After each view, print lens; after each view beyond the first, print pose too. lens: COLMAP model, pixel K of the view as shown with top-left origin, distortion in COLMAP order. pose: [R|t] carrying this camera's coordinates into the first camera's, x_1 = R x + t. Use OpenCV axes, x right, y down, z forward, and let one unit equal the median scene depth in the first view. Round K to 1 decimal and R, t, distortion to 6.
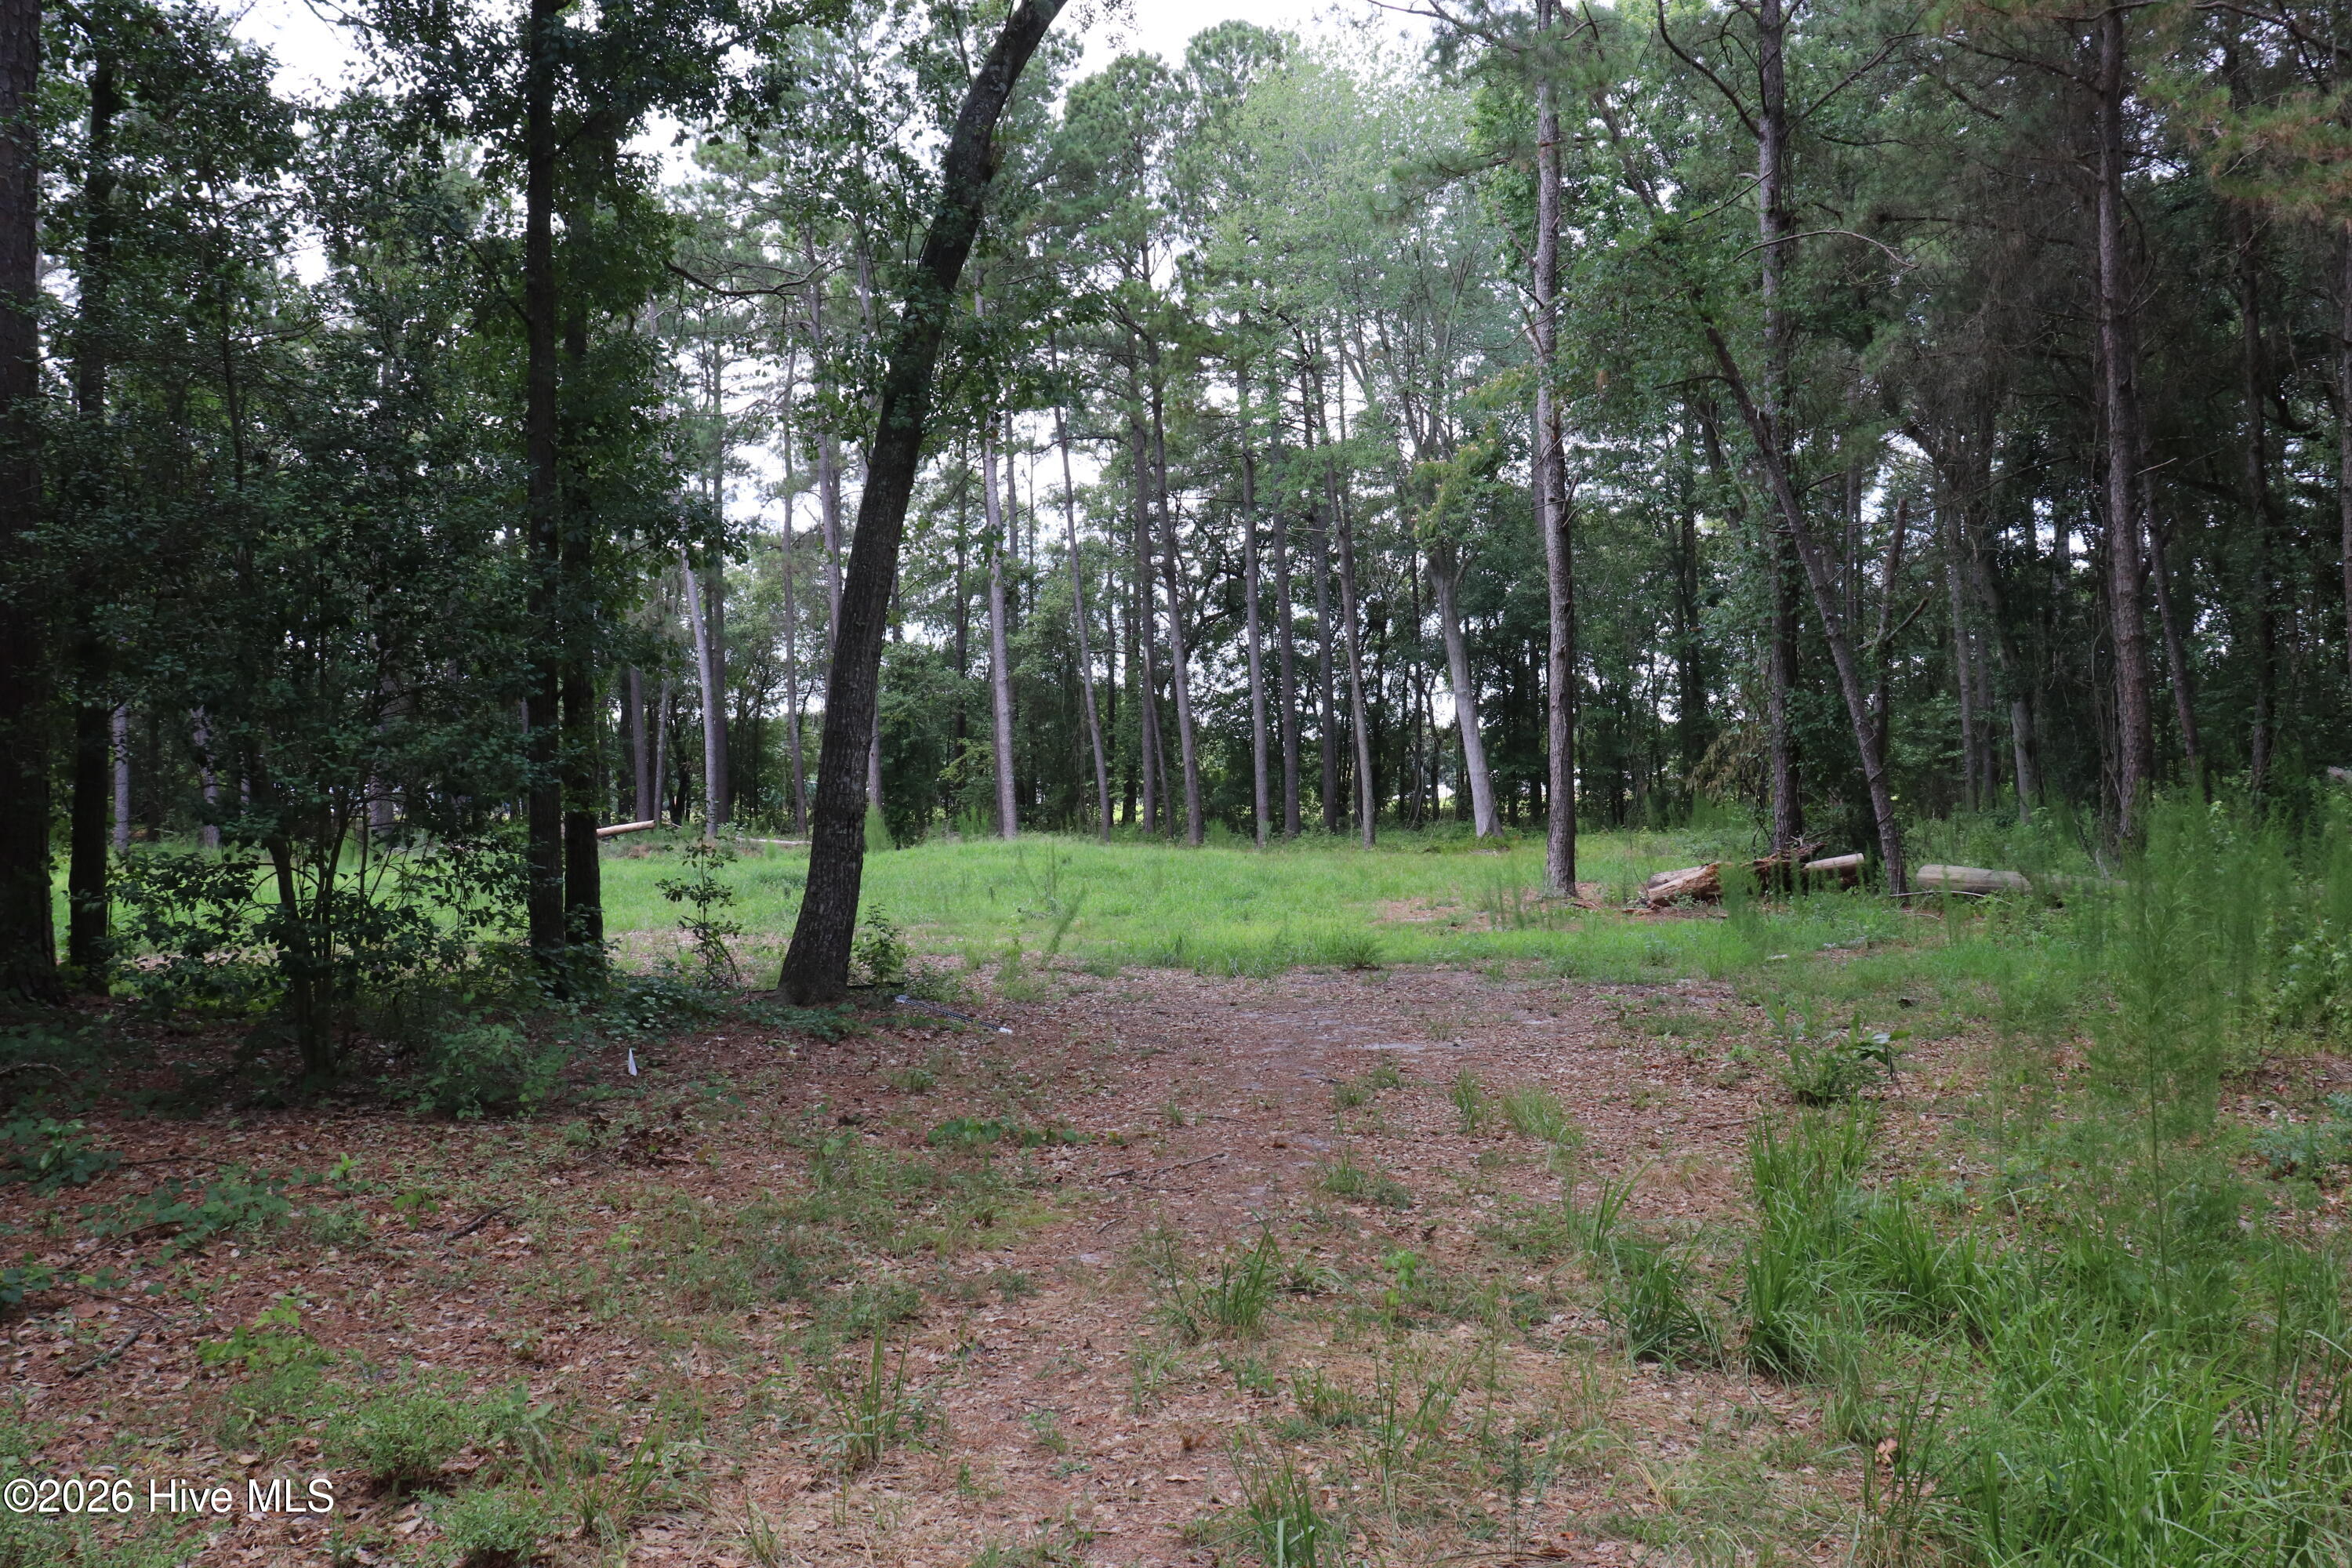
lens RADIAL K [[1927.7, 0, 1176.0], [0, 1927.7, 784.0], [0, 0, 1]] dist [-0.002041, -0.004365]
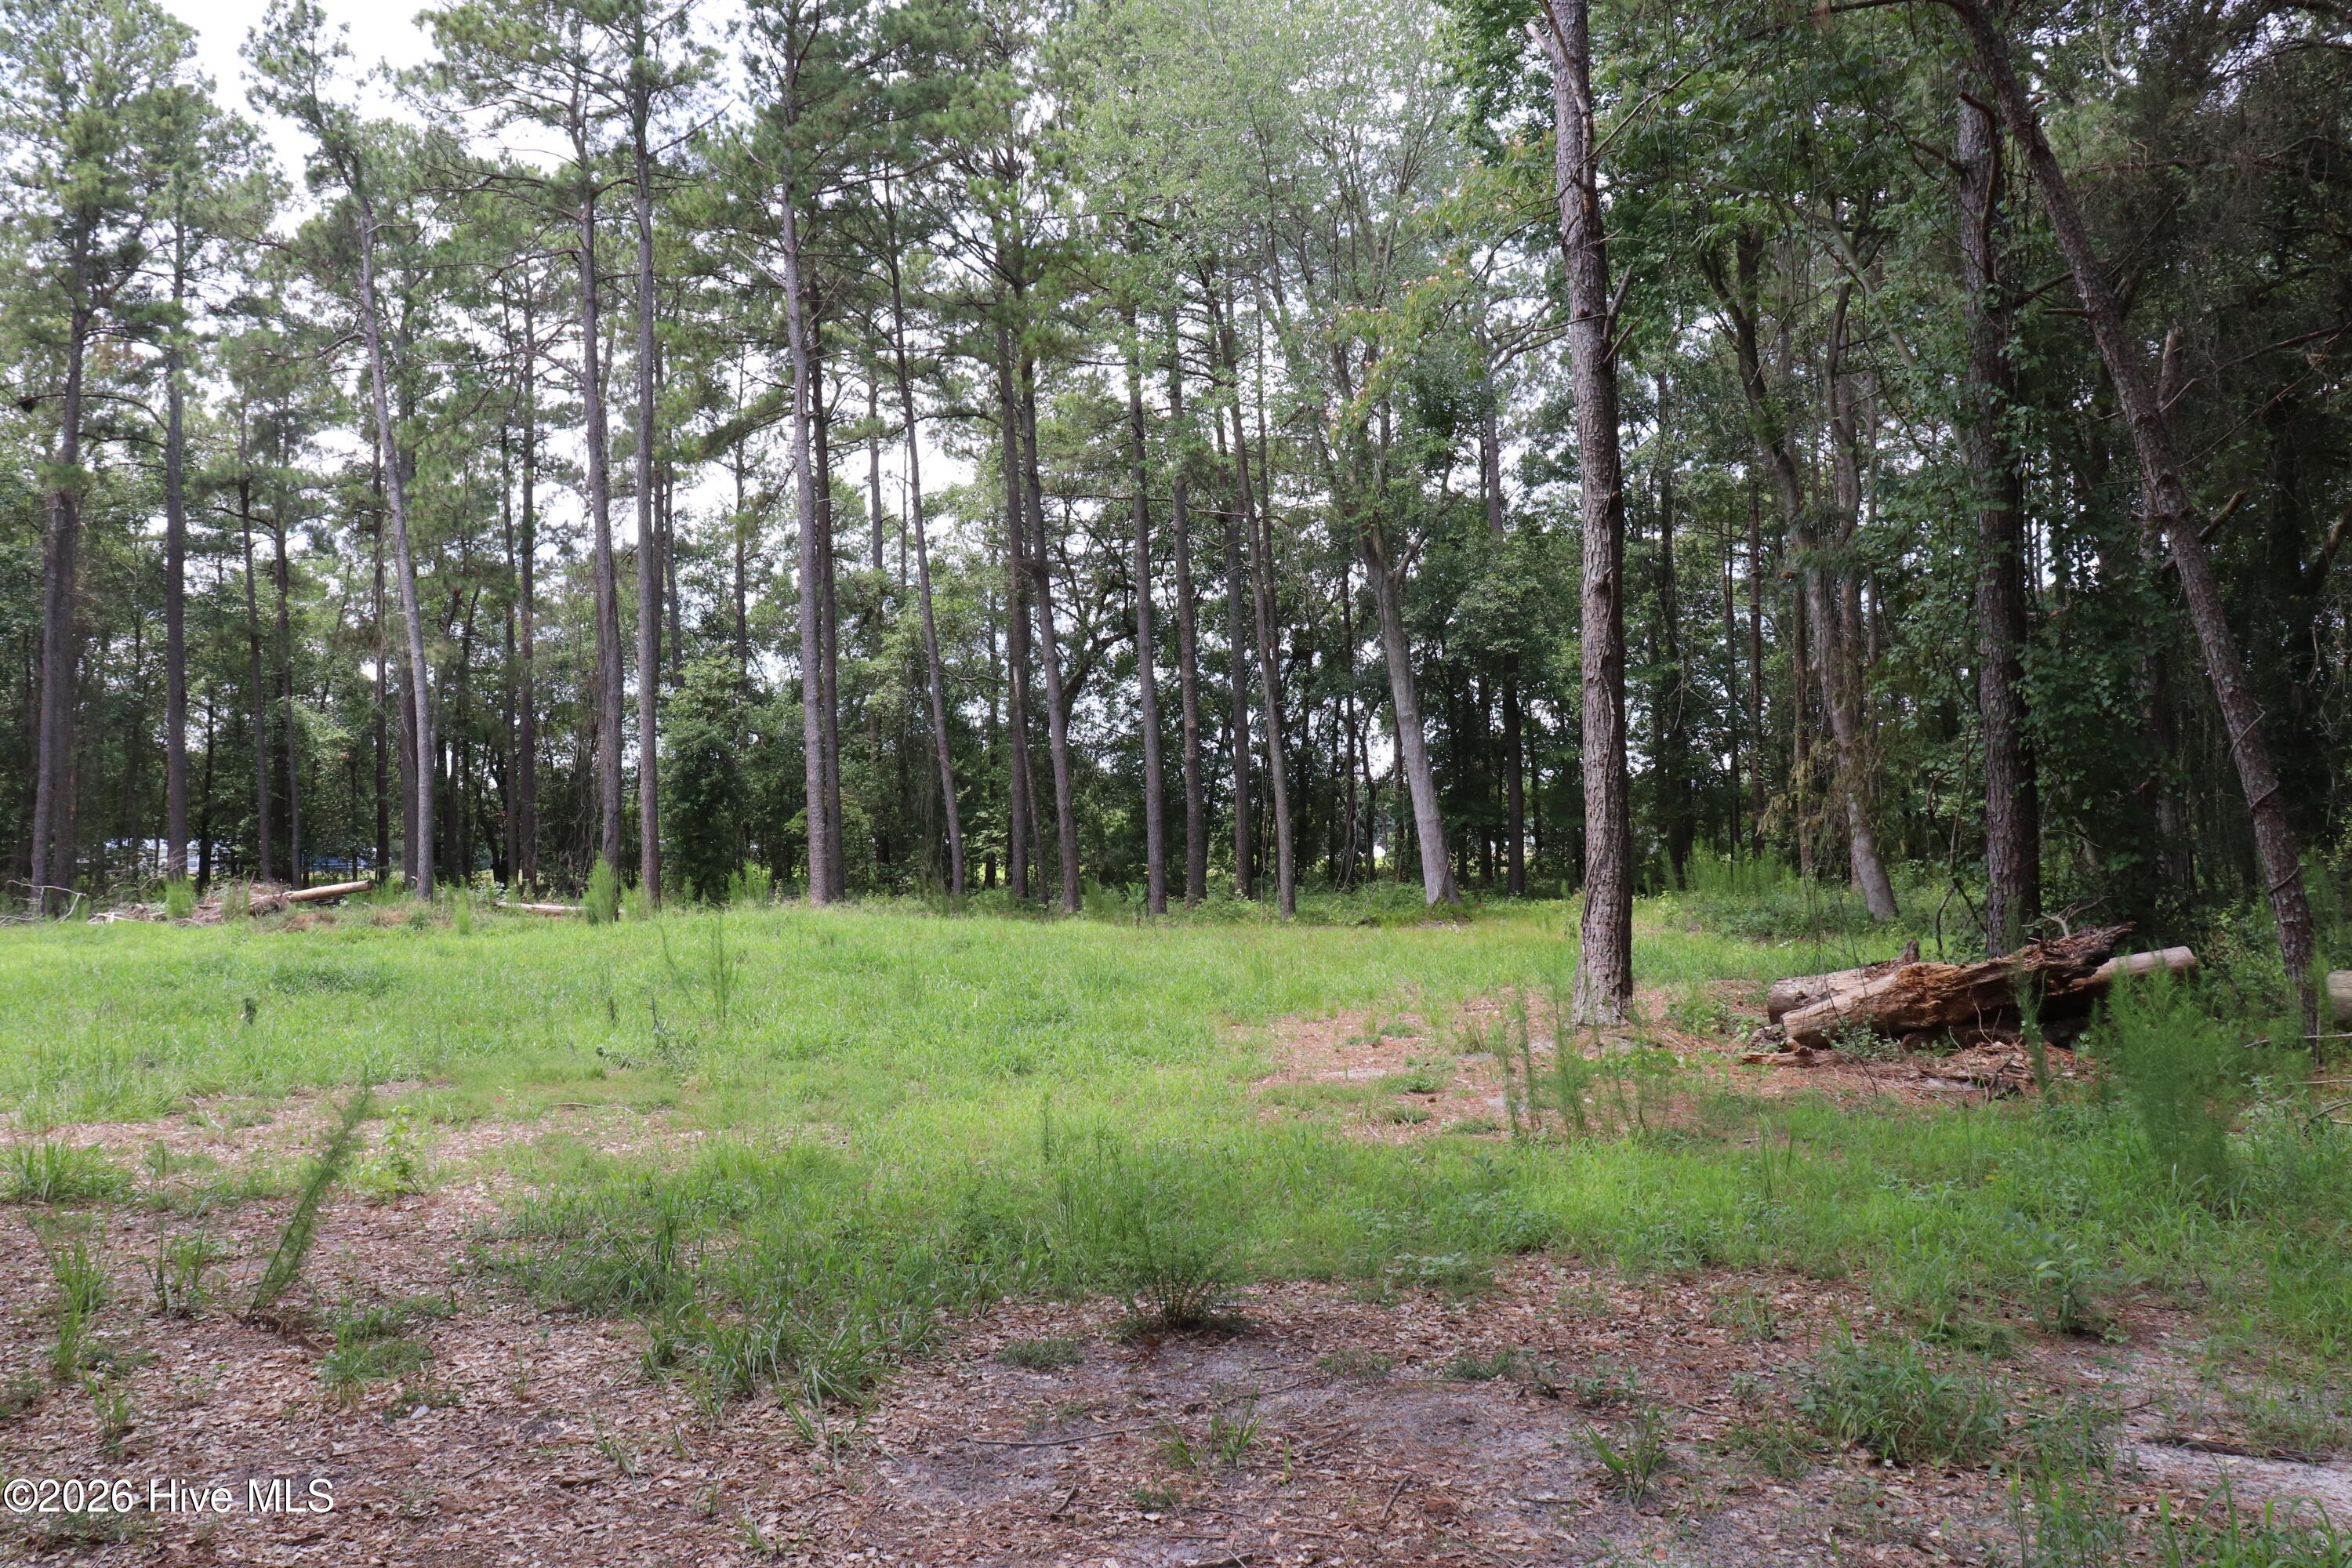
lens RADIAL K [[1927.7, 0, 1176.0], [0, 1927.7, 784.0], [0, 0, 1]] dist [-0.002041, -0.004365]
pose [[0.999411, 0.001049, 0.034312, 0.018213], [0.000041, 0.999496, -0.031758, 0.002543], [-0.034328, 0.031740, 0.998906, 0.142205]]
